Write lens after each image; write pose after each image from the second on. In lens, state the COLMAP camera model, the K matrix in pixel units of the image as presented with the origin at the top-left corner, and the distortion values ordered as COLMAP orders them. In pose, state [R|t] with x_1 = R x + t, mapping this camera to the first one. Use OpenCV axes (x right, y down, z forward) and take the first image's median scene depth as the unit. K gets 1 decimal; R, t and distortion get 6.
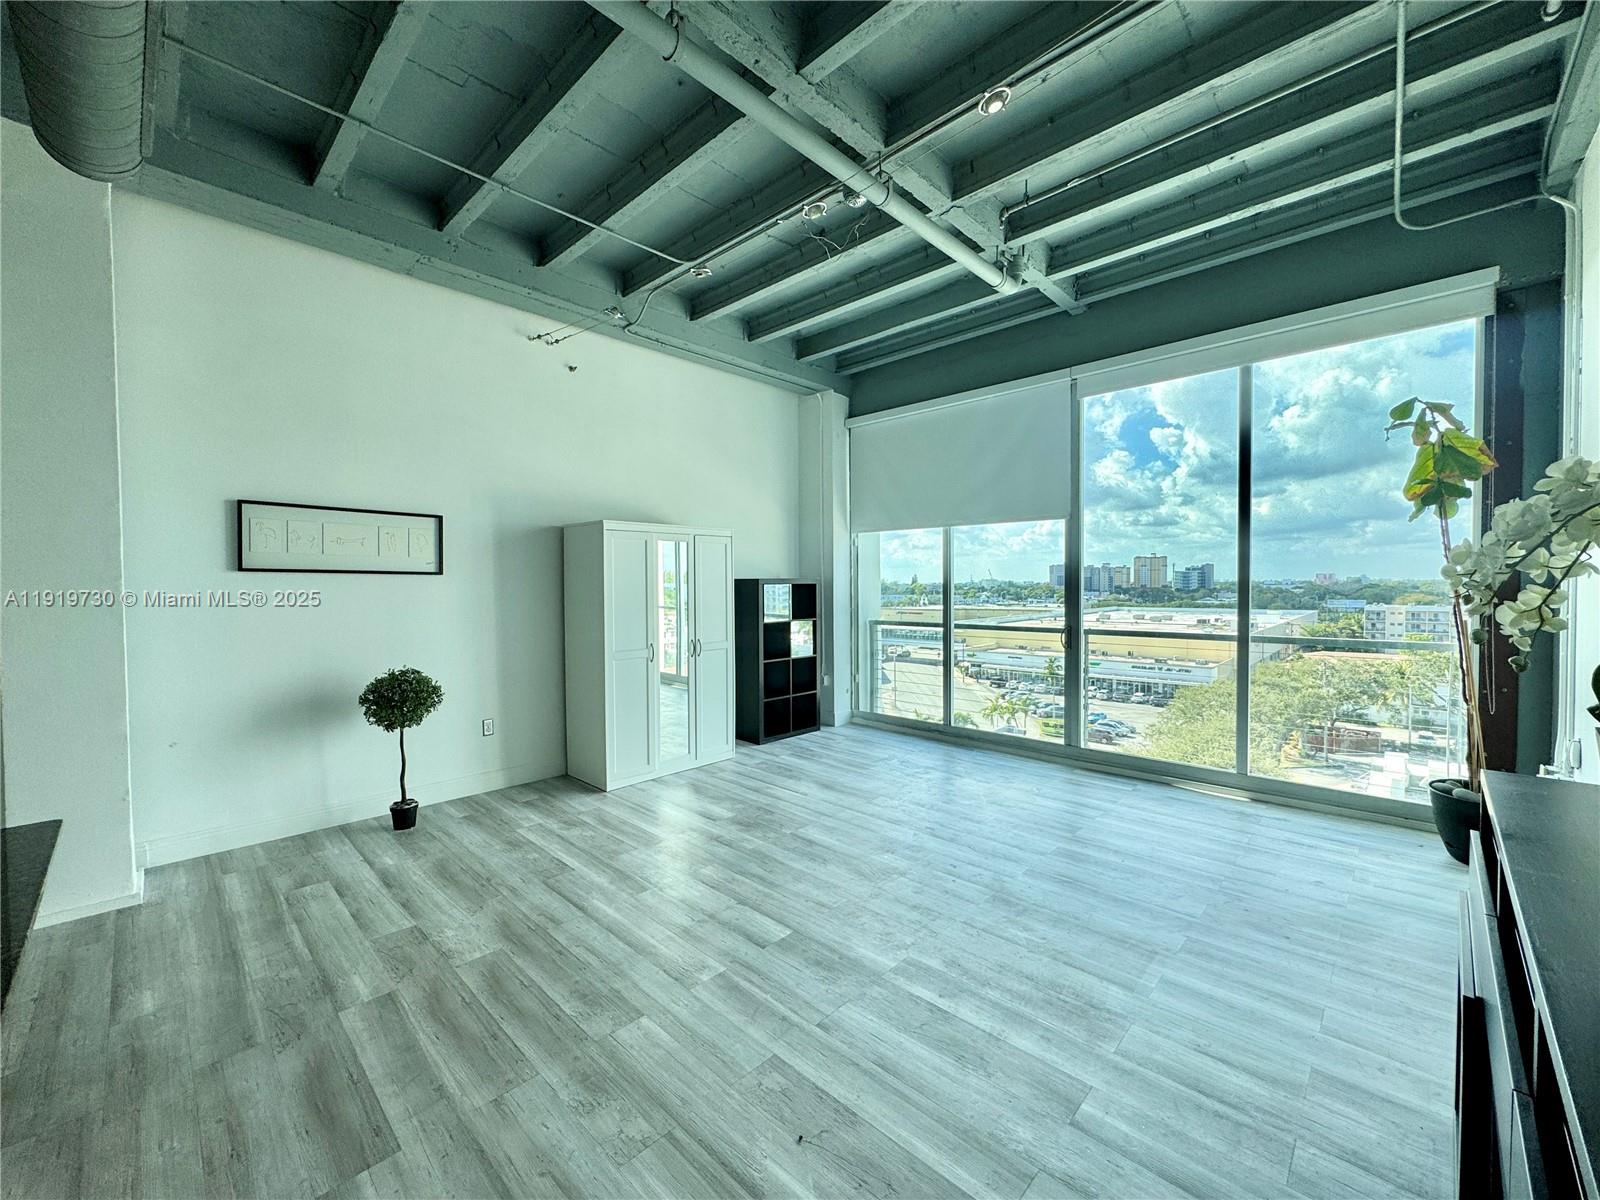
lens RADIAL K [[641.8, 0, 800.0], [0, 641.8, 600.0], [0, 0, 1]] dist [-0.002060, -0.000454]
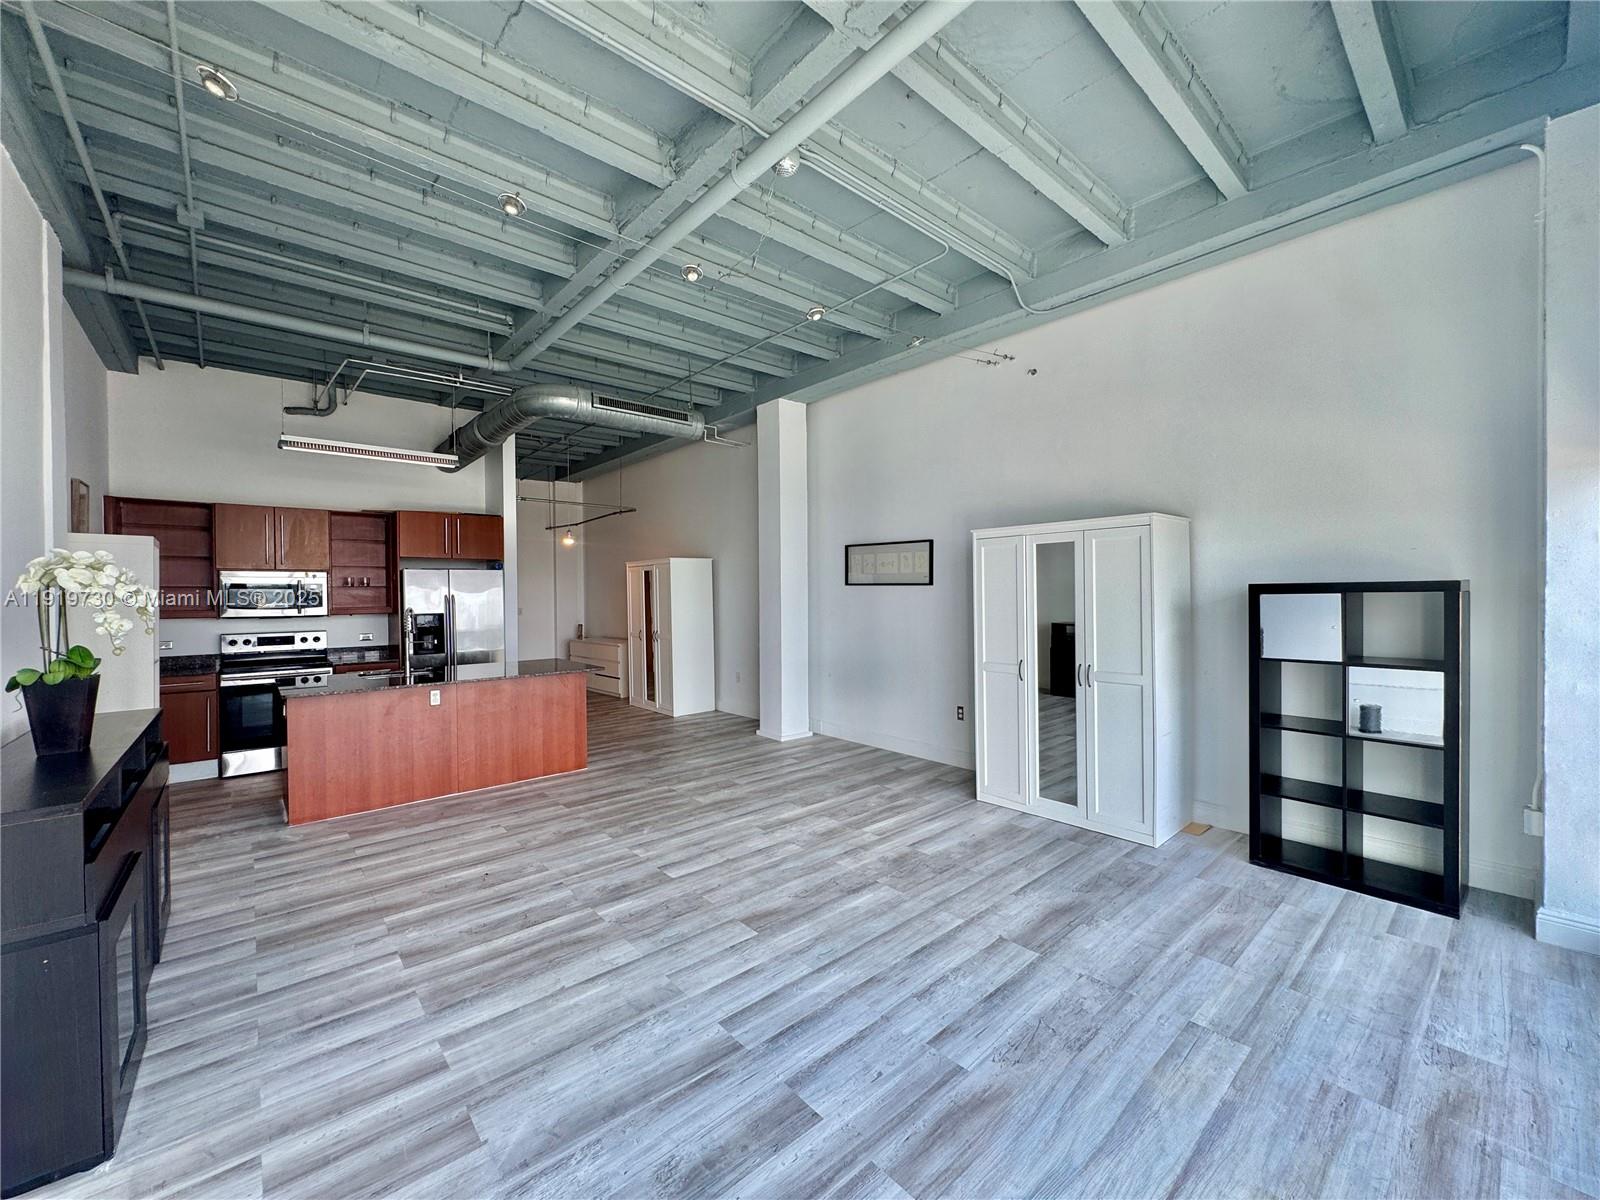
lens RADIAL K [[637.8, 0, 793.7], [0, 637.8, 598.8], [0, 0, 1]] dist [-0.002076, -0.000050]
pose [[-0.093630, 0.017897, -0.995446, 0.830630], [-0.014393, 0.999710, 0.019328, -0.036375], [0.995503, 0.016137, -0.093346, 0.935283]]
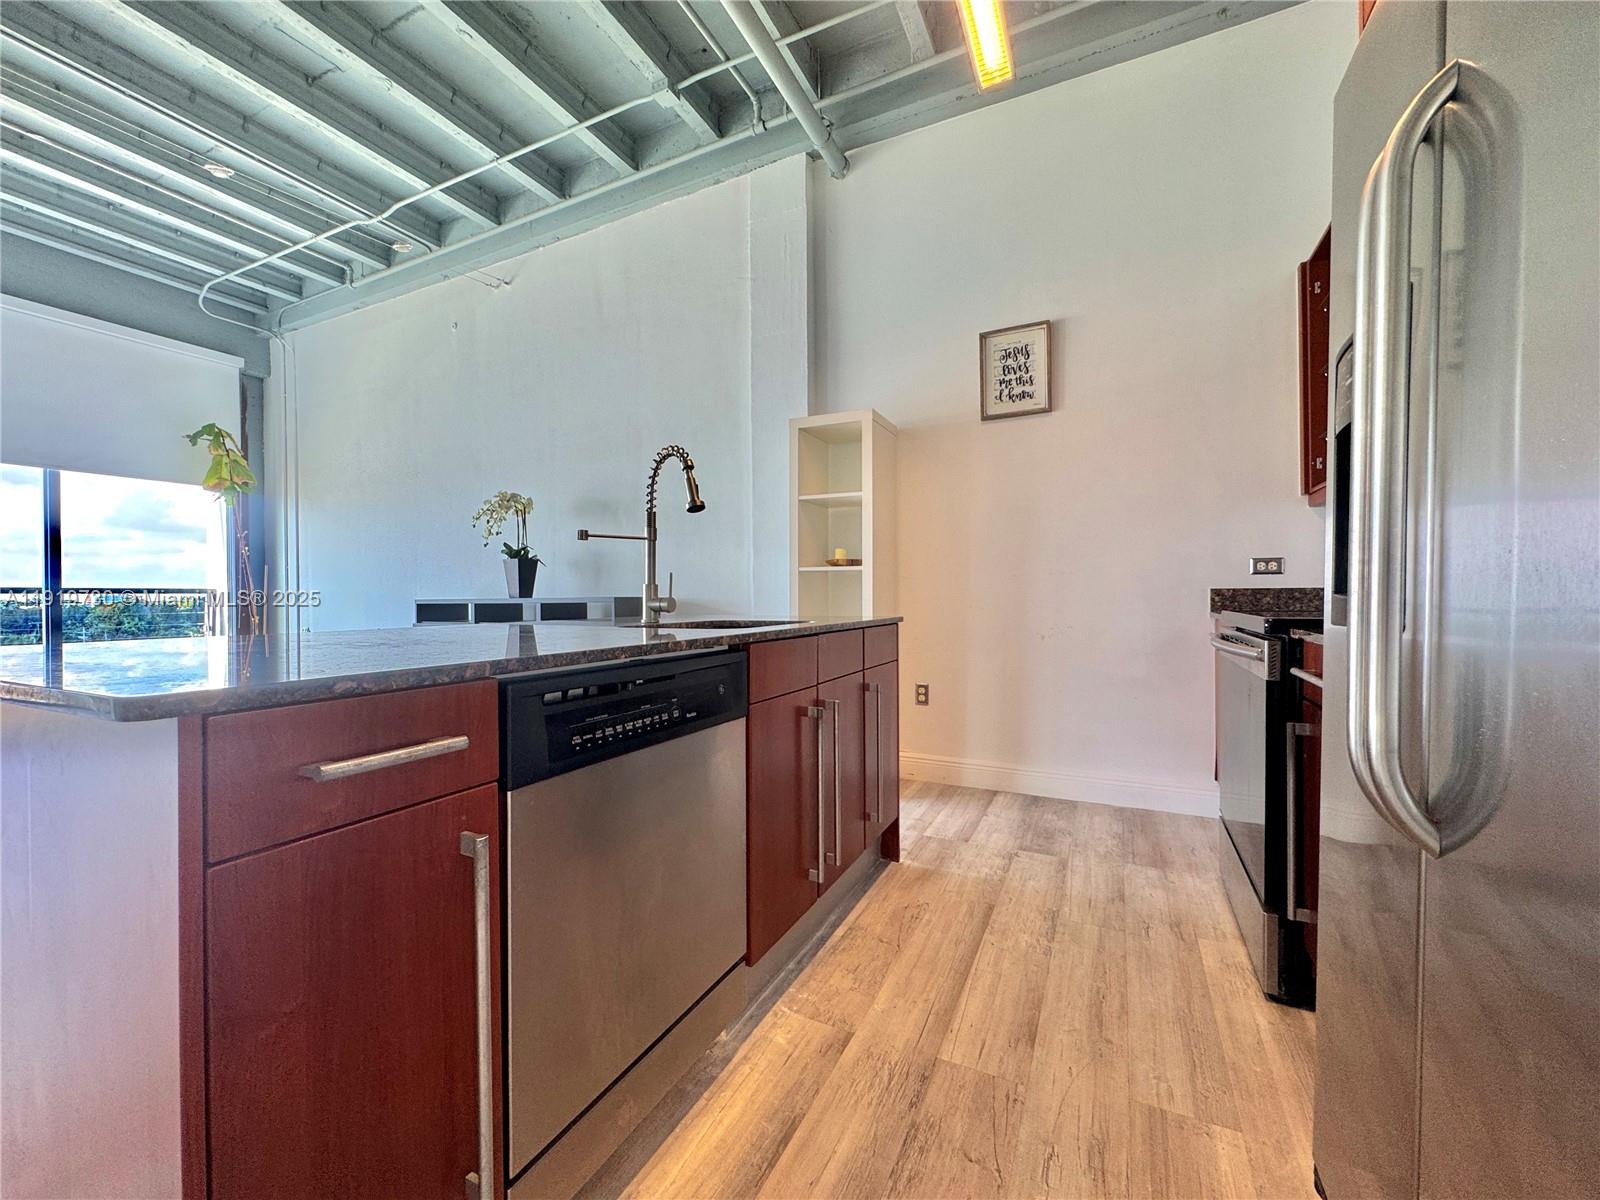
lens RADIAL K [[651.0, 0, 799.1], [0, 651.0, 605.9], [0, 0, 1]] dist [-0.000343, 0.000025]
pose [[-0.297284, 0.003152, 0.954784, -0.852881], [0.030888, 0.999503, 0.006318, 0.140716], [-0.954289, 0.031369, -0.297234, 0.120425]]
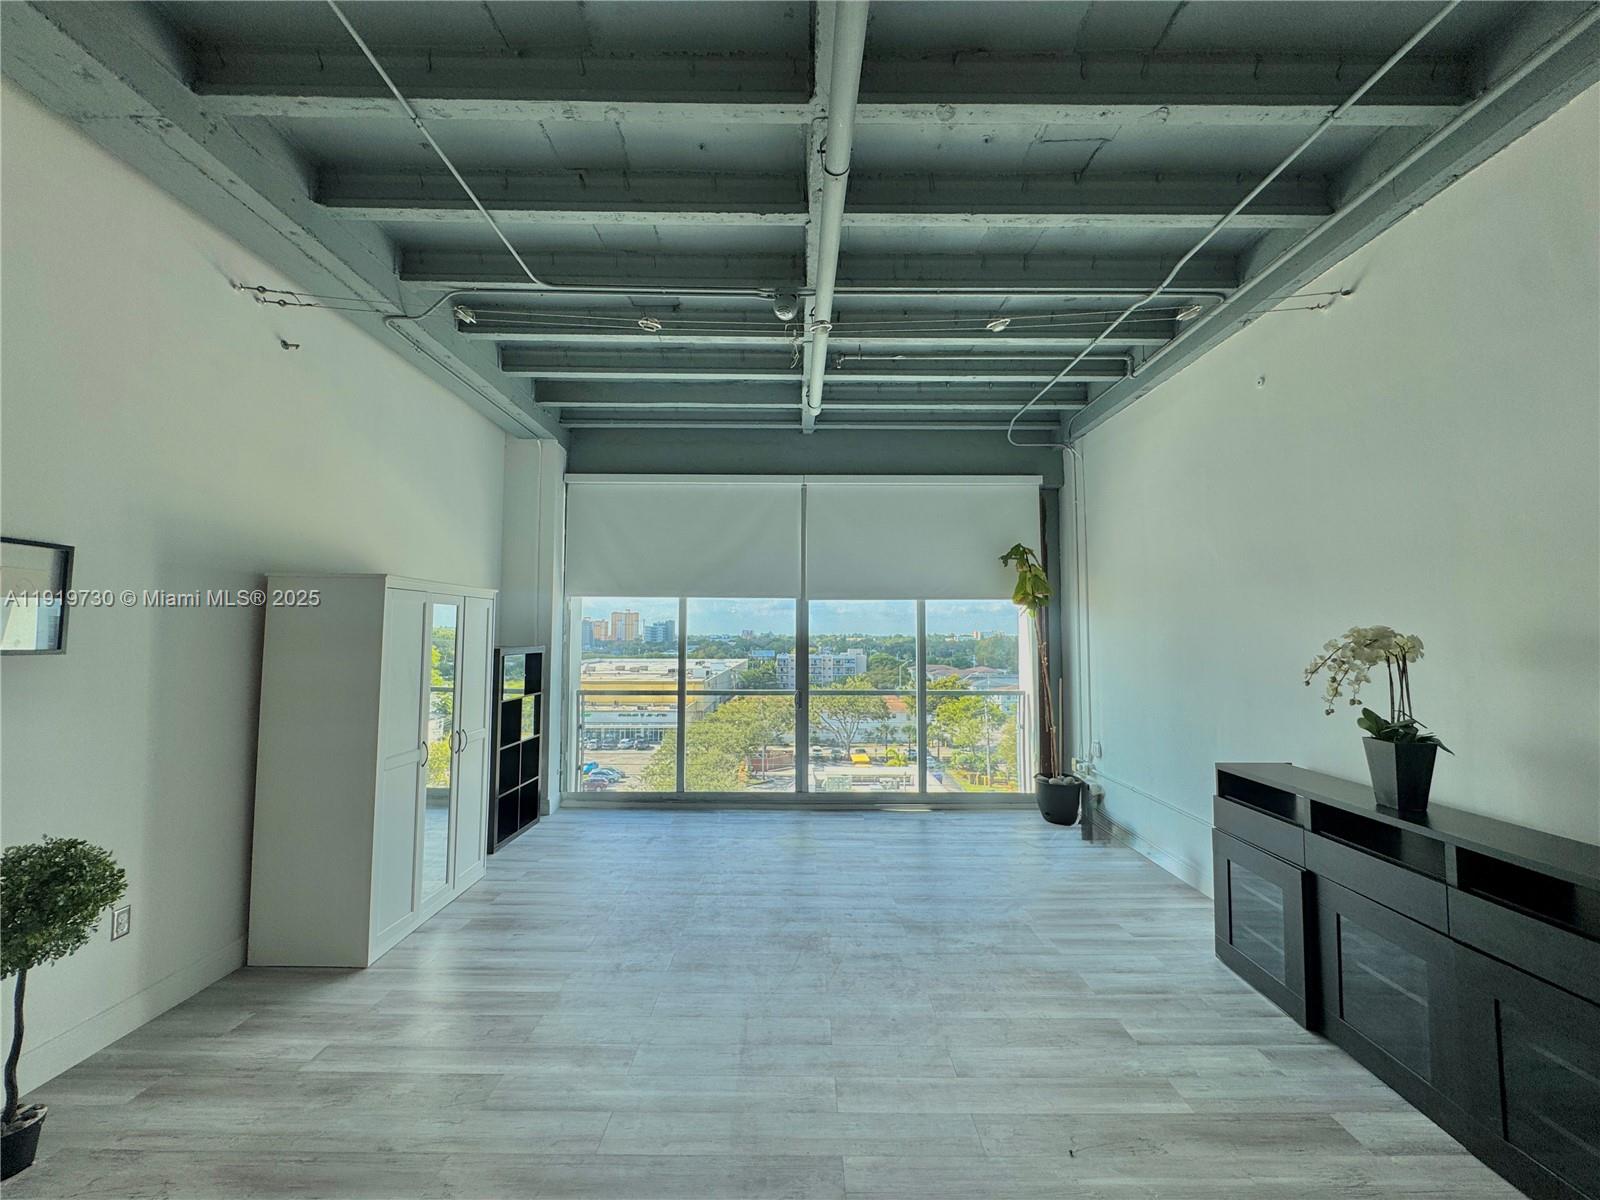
lens RADIAL K [[641.8, 0, 800.0], [0, 641.8, 600.0], [0, 0, 1]] dist [-0.002060, -0.000454]
pose [[0.716548, 0.047571, 0.695913, -0.539856], [0.009363, 0.996926, -0.077788, -0.040678], [-0.697475, 0.062254, 0.713900, 0.192249]]
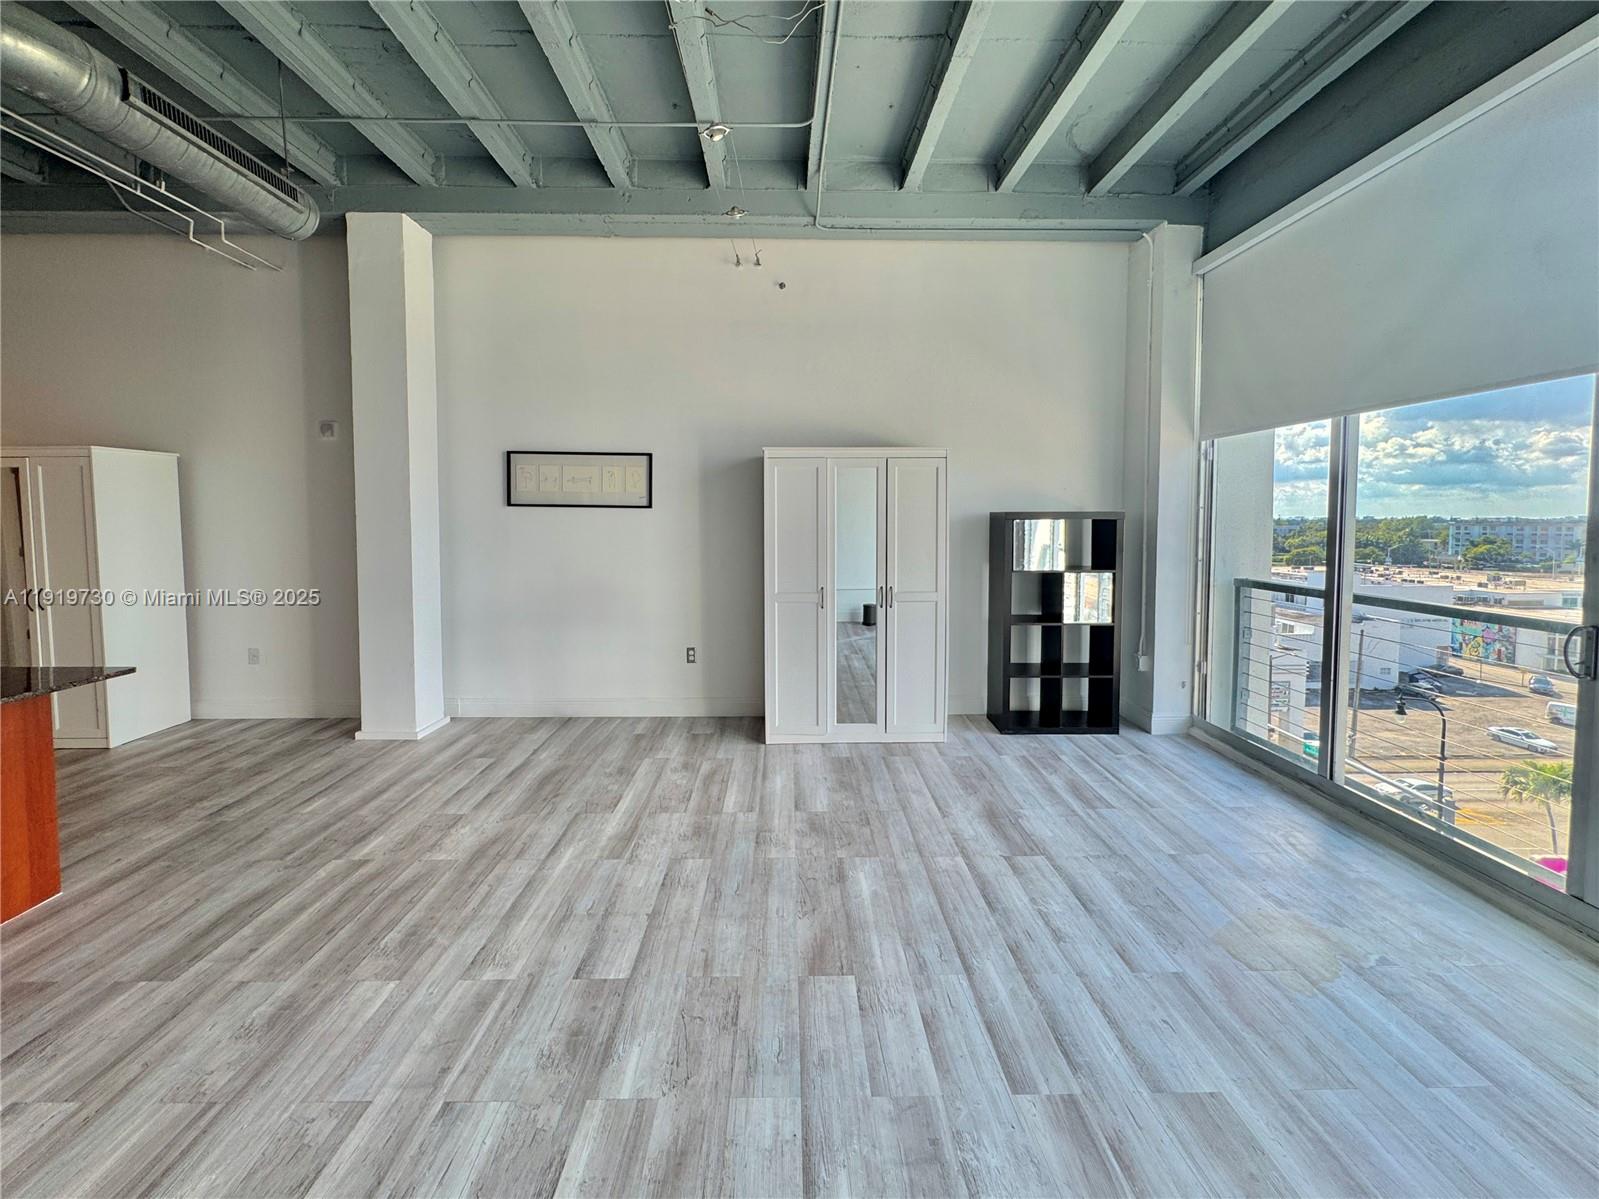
lens RADIAL K [[680.0, 0, 796.9], [0, 680.0, 552.0], [0, 0, 1]] dist [-0.003260, -0.000021]
pose [[0.704874, 0.042915, -0.708034, 0.475710], [-0.022452, 0.999018, 0.038200, -0.017208], [0.708978, -0.011029, 0.705145, 0.404883]]
